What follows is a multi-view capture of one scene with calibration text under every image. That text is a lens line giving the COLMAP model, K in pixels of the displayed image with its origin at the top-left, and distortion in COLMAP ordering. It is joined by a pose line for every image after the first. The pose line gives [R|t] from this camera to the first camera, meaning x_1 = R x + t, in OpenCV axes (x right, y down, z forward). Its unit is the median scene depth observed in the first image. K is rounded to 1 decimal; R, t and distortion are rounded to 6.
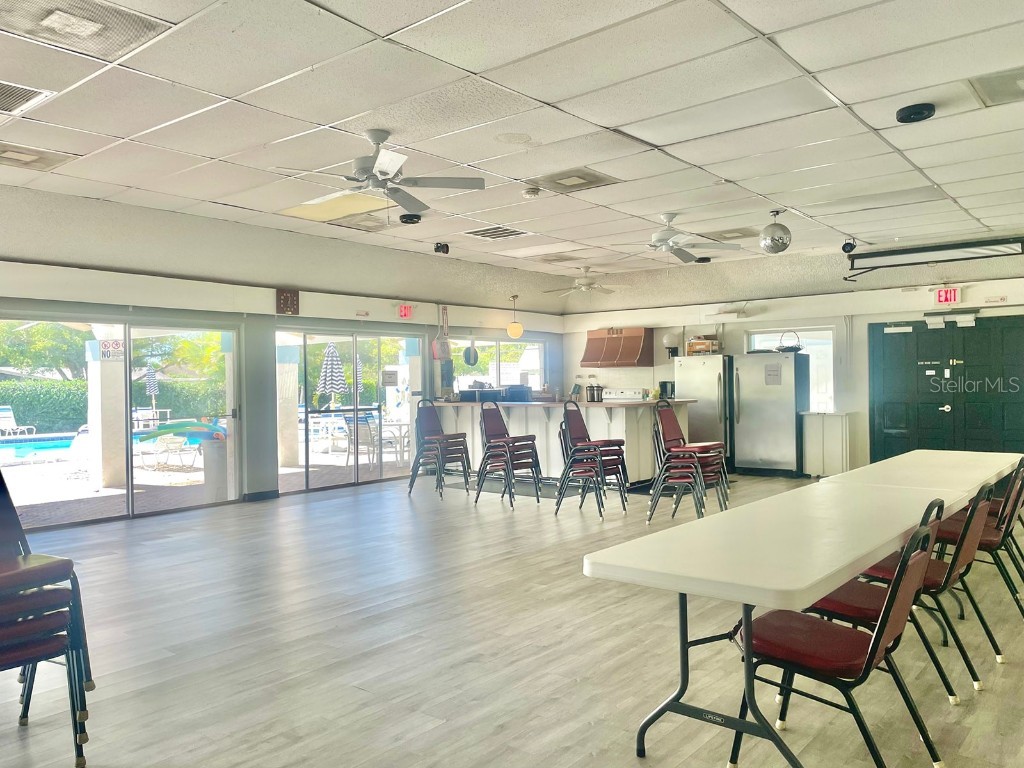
lens RADIAL K [[782.7, 0, 506.7], [0, 782.7, 375.6], [0, 0, 1]] dist [0.091975, -0.131348]
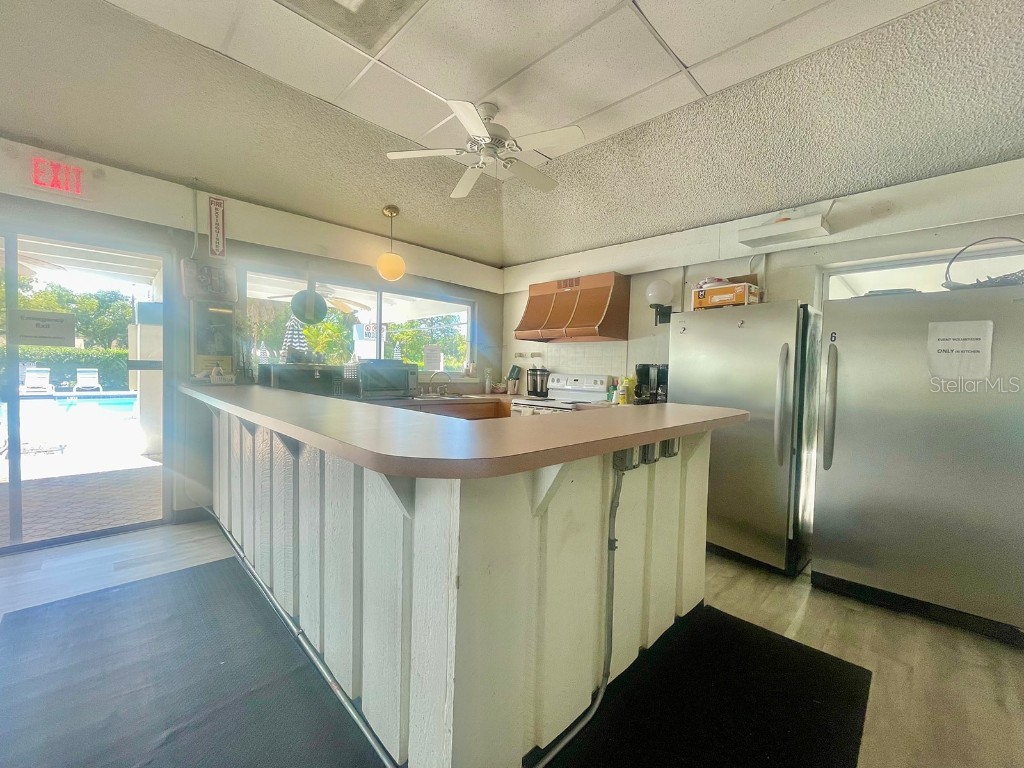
lens RADIAL K [[415.0, 0, 515.9], [0, 415.0, 383.9], [0, 0, 1]] dist [-0.001115, 0.000137]
pose [[0.995875, 0.044651, -0.078987, 0.129952], [-0.041395, 0.998243, 0.042395, 0.012420], [0.080741, -0.038950, 0.995974, 0.682127]]
